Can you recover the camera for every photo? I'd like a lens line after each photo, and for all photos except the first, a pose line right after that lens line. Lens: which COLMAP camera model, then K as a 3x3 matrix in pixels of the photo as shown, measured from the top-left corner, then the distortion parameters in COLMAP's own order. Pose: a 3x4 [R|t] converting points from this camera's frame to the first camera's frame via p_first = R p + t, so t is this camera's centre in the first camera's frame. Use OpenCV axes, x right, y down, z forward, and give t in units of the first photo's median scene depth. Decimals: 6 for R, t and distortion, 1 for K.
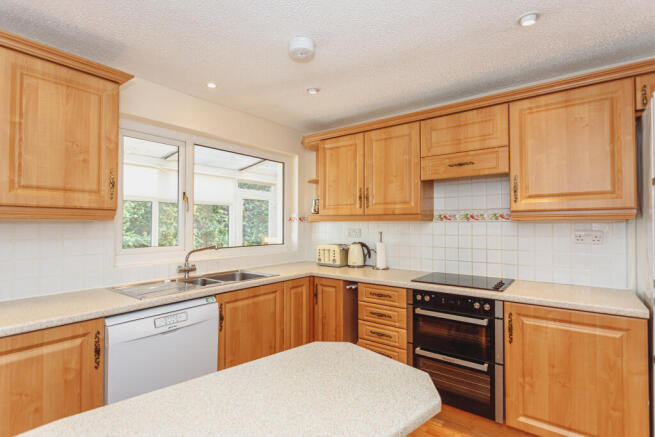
lens RADIAL K [[318.4, 0, 326.8], [0, 318.4, 222.2], [0, 0, 1]] dist [-0.002131, -0.000416]
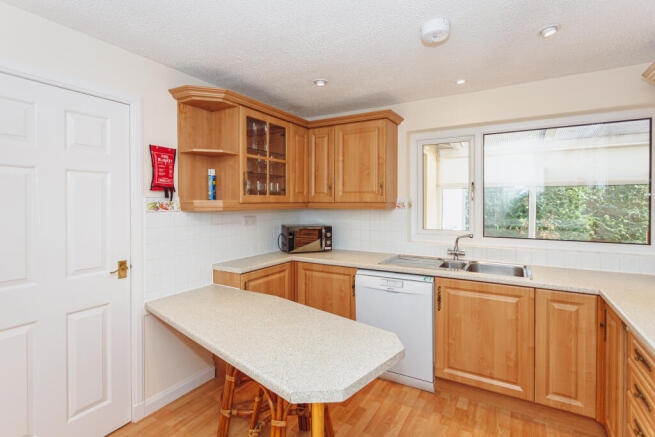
lens RADIAL K [[318.4, 0, 335.4], [0, 318.4, 201.6], [0, 0, 1]] dist [-0.002131, -0.000416]
pose [[0.148692, -0.001996, -0.988882, 0.728332], [0.006436, 0.999979, -0.001051, -0.040030], [0.988863, -0.006208, 0.148702, 0.496077]]
